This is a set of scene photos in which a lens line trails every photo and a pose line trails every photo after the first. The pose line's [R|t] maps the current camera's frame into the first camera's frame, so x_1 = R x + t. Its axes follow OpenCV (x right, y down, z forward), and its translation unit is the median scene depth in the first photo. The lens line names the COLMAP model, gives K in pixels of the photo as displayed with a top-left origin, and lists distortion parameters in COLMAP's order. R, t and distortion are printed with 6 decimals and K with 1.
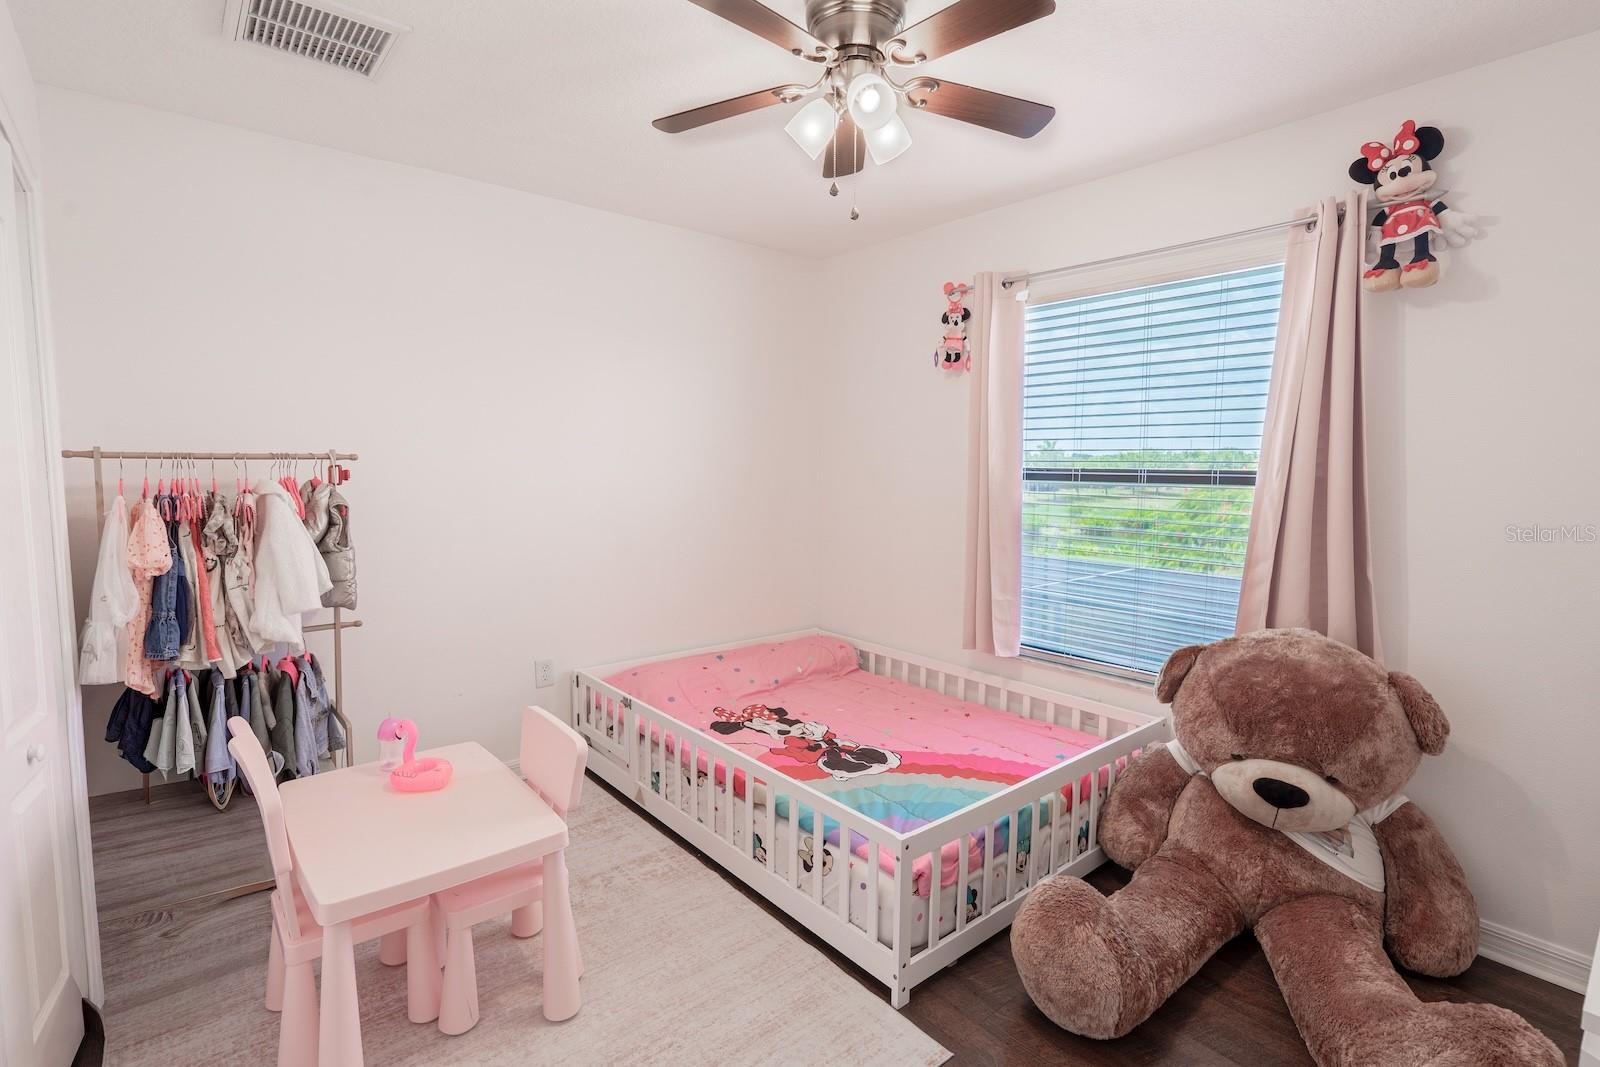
lens RADIAL K [[740.1, 0, 801.7], [0, 740.1, 531.2], [0, 0, 1]] dist [-0.003678, 0.000565]
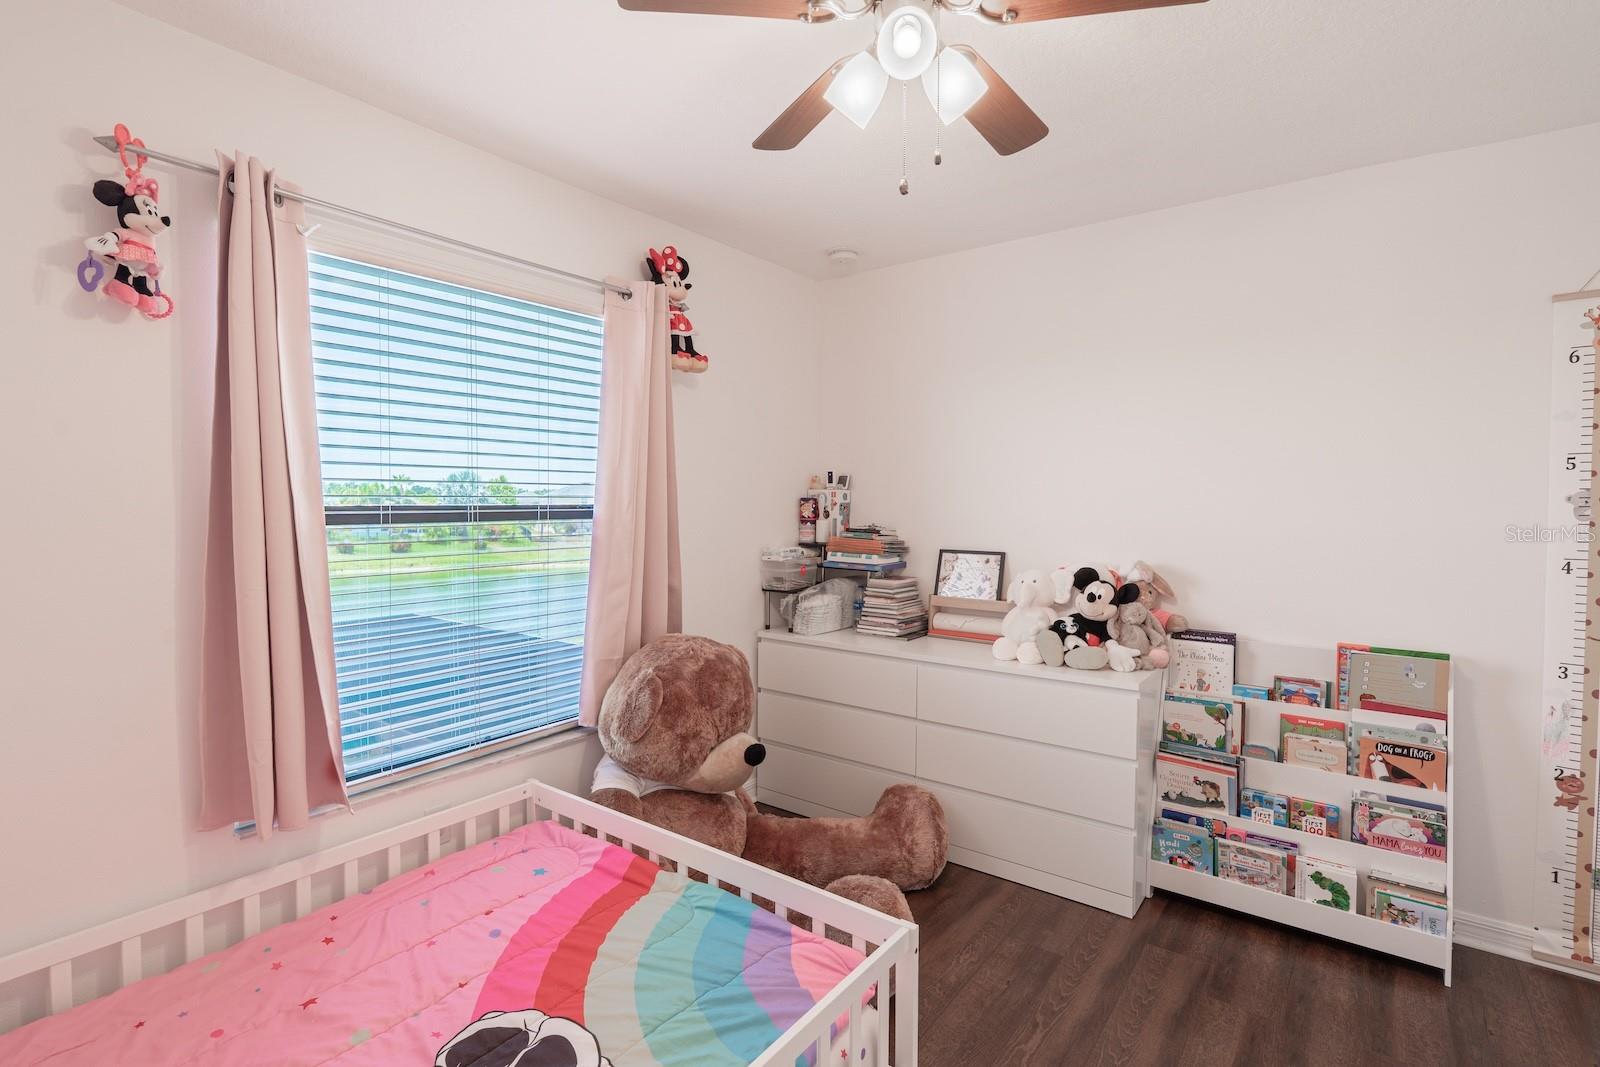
lens RADIAL K [[740.1, 0, 801.7], [0, 740.1, 531.2], [0, 0, 1]] dist [-0.003678, 0.000565]
pose [[-0.200804, -0.046926, 0.978507, -0.419253], [0.089001, 0.993847, 0.065926, -0.074372], [-0.975580, 0.100326, -0.195392, 0.778405]]
